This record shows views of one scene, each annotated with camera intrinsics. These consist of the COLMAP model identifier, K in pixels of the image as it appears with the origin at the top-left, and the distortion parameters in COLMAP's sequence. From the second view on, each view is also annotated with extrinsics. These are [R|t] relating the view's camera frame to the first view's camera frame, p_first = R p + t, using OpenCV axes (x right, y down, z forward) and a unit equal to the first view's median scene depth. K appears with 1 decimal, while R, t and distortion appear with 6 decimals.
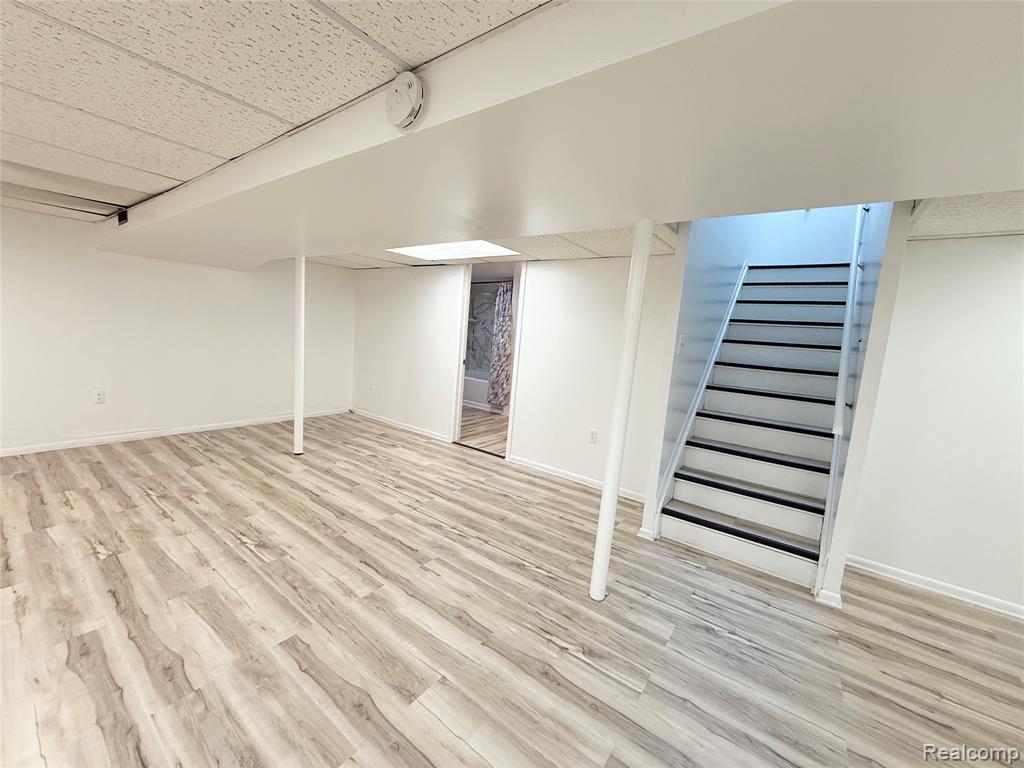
lens RADIAL K [[407.1, 0, 513.2], [0, 407.1, 379.5], [0, 0, 1]] dist [0.001289, 0.000078]
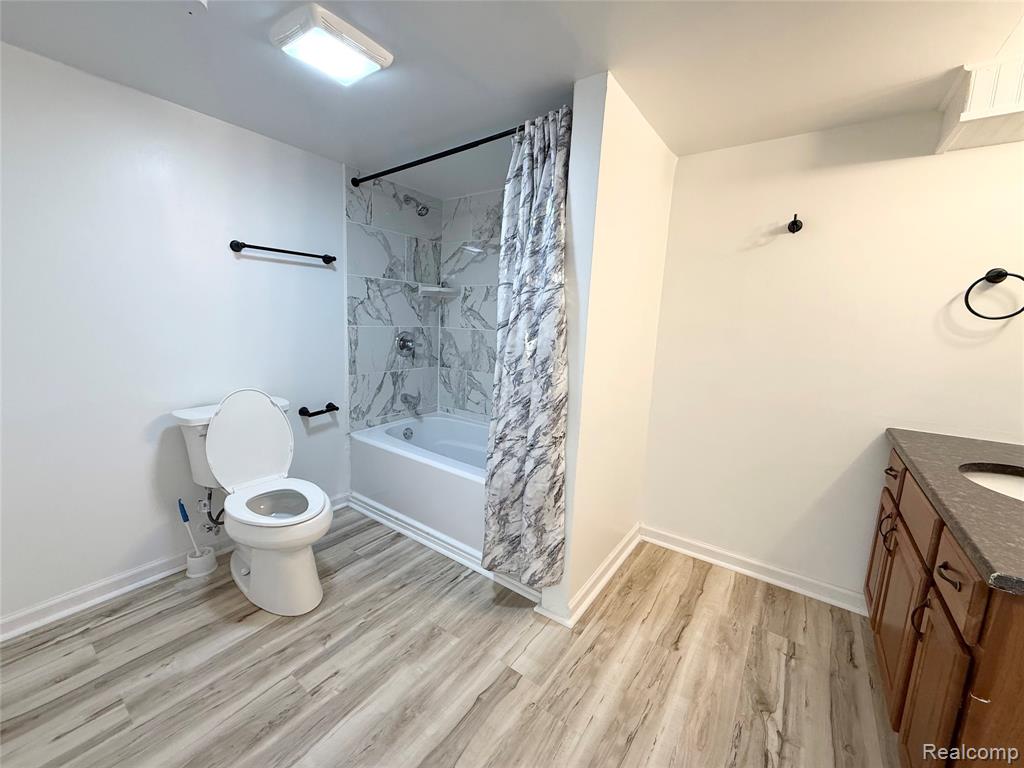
lens RADIAL K [[407.1, 0, 510.4], [0, 407.1, 383.3], [0, 0, 1]] dist [0.001289, 0.000078]
pose [[0.999484, -0.031224, 0.007515, -0.044598], [0.030985, 0.999067, 0.030073, -0.081496], [-0.008447, -0.029825, 0.999519, 0.748338]]
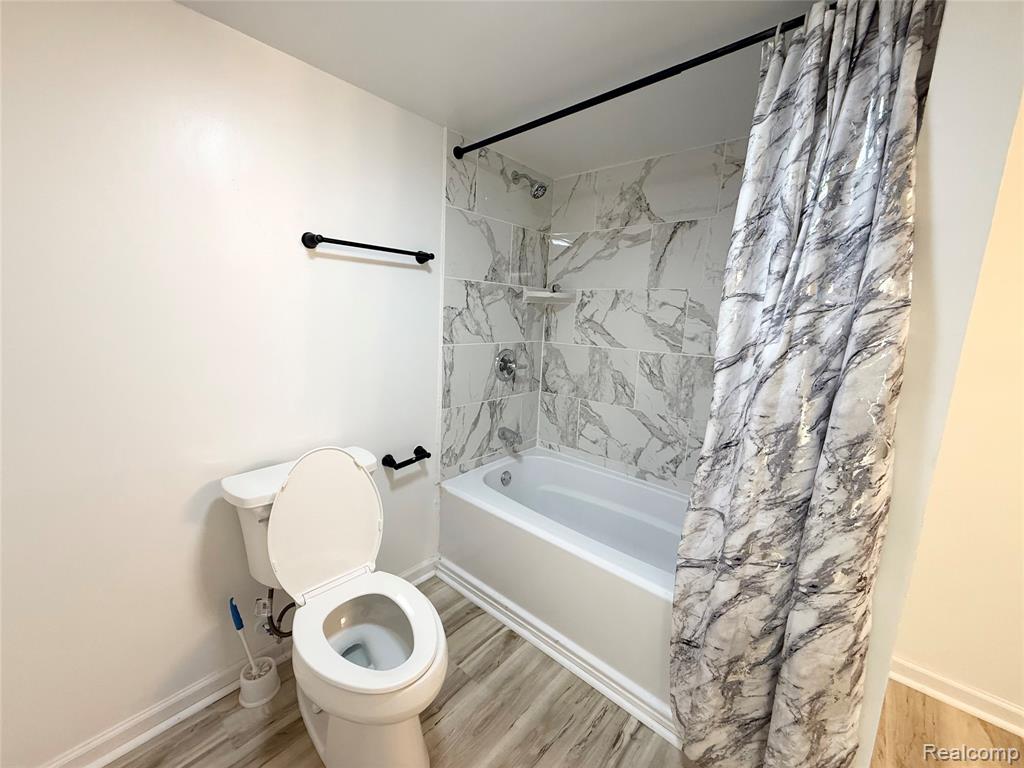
lens RADIAL K [[407.1, 0, 509.8], [0, 407.1, 383.0], [0, 0, 1]] dist [0.001289, 0.000078]
pose [[0.995993, -0.013107, -0.088465, -0.125677], [0.016455, 0.999172, 0.037222, -0.113949], [0.087904, -0.038529, 0.995384, 0.856105]]
